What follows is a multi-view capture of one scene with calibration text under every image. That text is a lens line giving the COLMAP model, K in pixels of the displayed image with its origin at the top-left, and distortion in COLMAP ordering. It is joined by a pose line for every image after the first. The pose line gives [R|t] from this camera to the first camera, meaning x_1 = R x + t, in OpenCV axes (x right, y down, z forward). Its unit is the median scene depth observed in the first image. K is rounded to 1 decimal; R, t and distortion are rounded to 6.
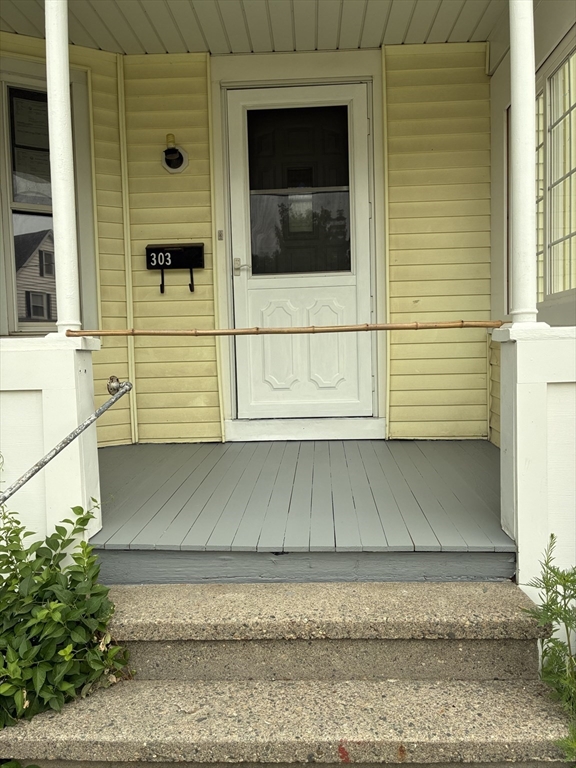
lens RADIAL K [[584.9, 0, 288.0], [0, 584.9, 384.0], [0, 0, 1]] dist [-0.001932, -0.007963]
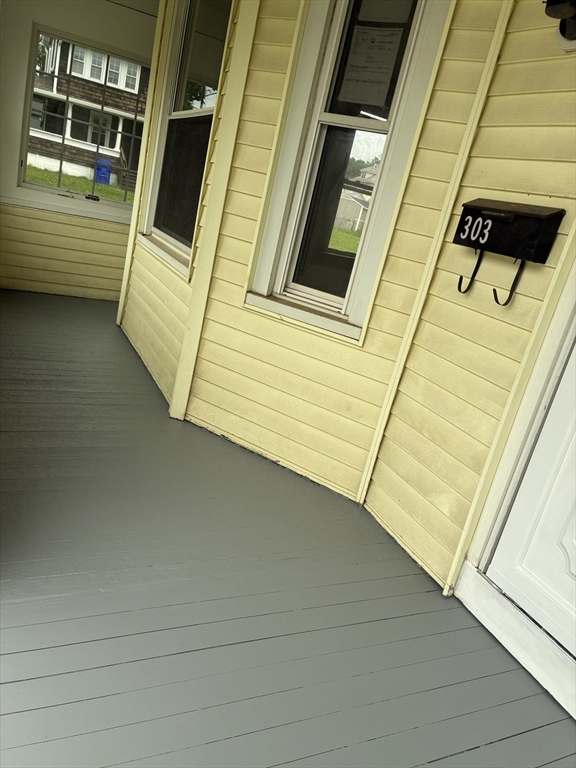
lens RADIAL K [[584.9, 0, 288.0], [0, 584.9, 384.0], [0, 0, 1]] dist [-0.001932, -0.007963]
pose [[0.449104, 0.384759, -0.806391, 0.178420], [-0.282688, 0.917354, 0.280265, -0.182880], [0.847581, 0.102089, 0.520754, 0.590389]]
